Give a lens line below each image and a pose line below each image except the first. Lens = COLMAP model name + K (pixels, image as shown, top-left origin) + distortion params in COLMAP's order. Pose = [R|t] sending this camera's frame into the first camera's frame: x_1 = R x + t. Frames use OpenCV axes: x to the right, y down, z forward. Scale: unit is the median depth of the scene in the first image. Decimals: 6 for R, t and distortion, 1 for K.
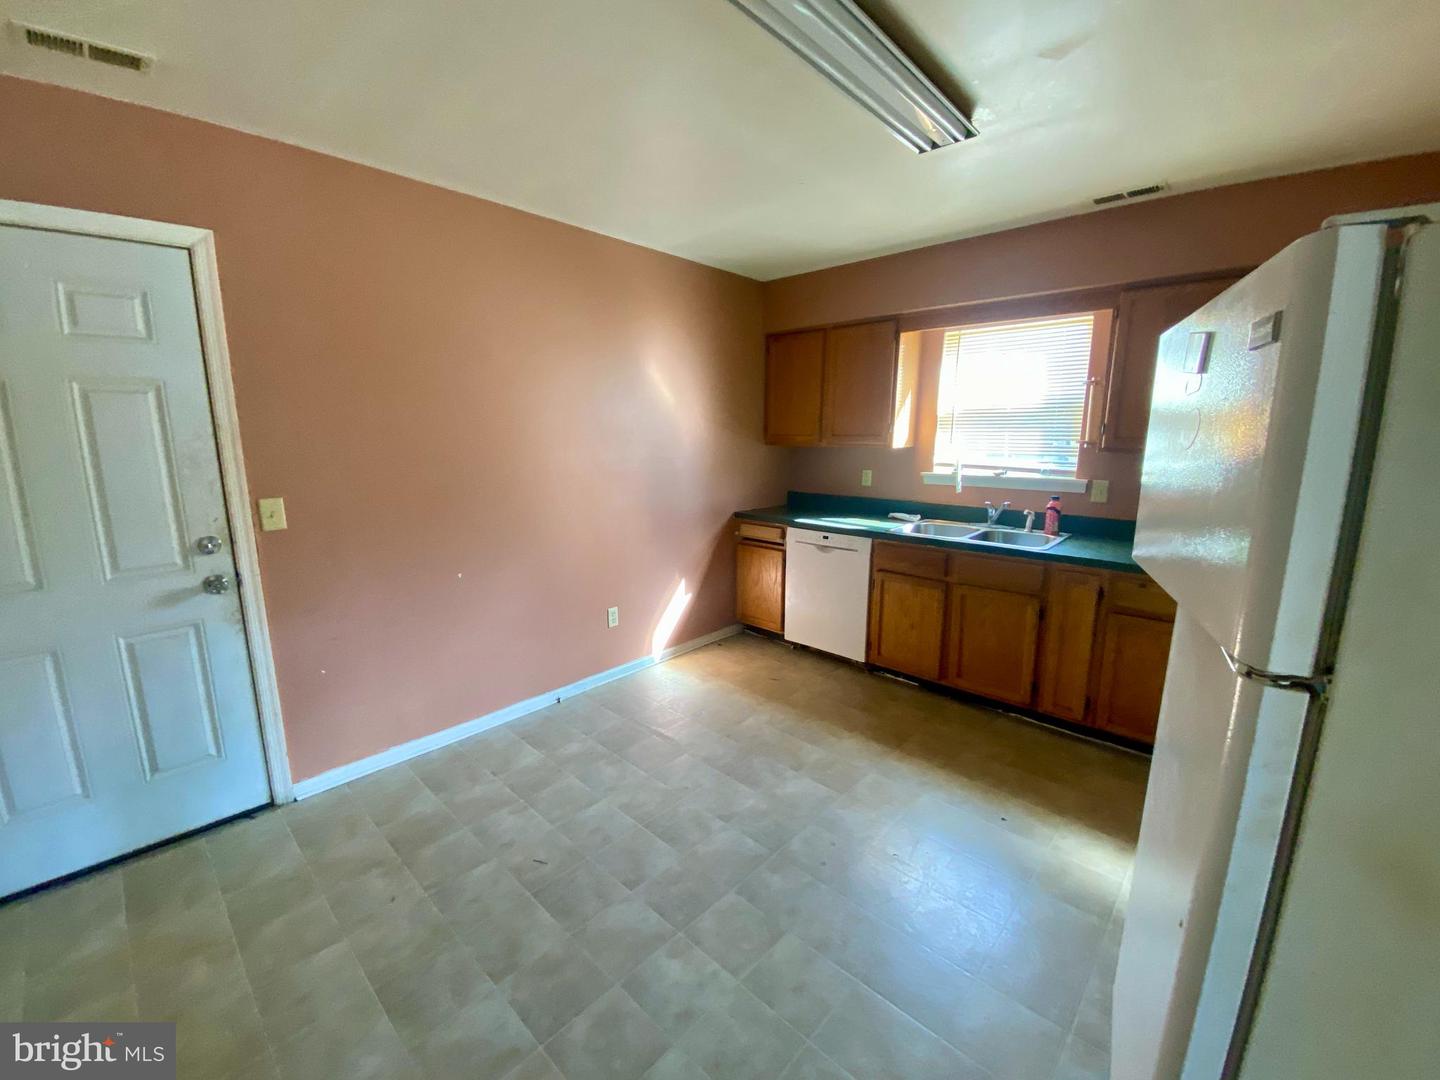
lens RADIAL K [[583.6, 0, 715.8], [0, 583.6, 541.0], [0, 0, 1]] dist [0.042219, -0.029413]
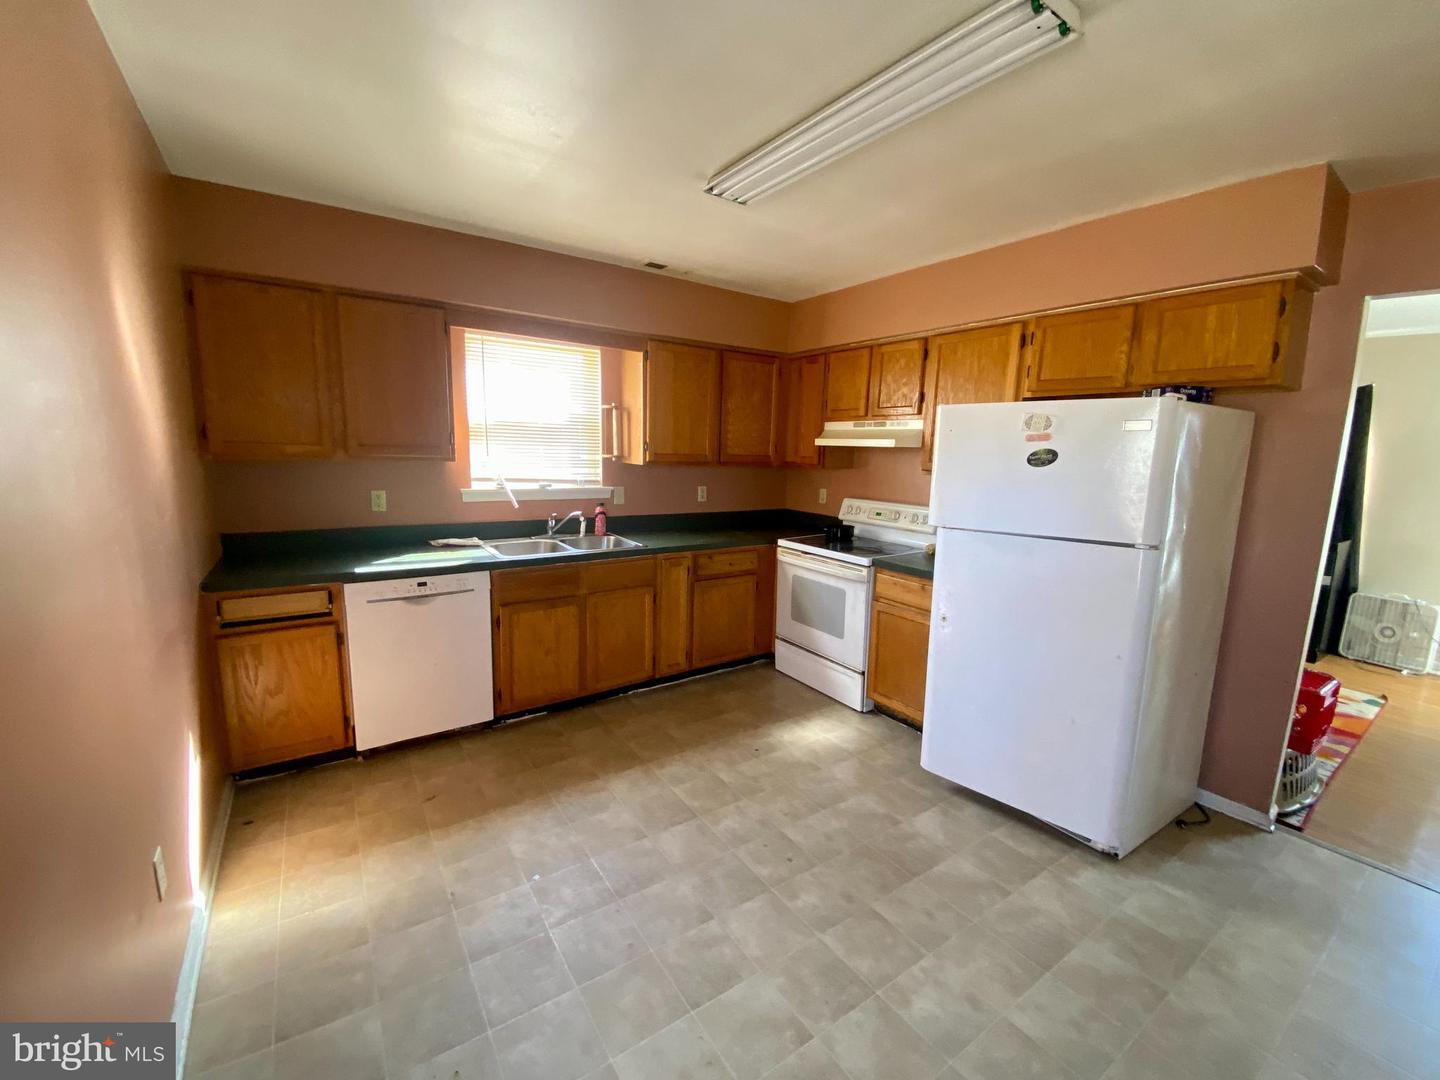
lens RADIAL K [[583.6, 0, 715.8], [0, 583.6, 541.0], [0, 0, 1]] dist [0.042219, -0.029413]
pose [[0.214964, -0.149560, 0.965102, -0.495735], [0.153593, 0.981084, 0.117826, -0.100930], [-0.964469, 0.122905, 0.233869, 0.511929]]
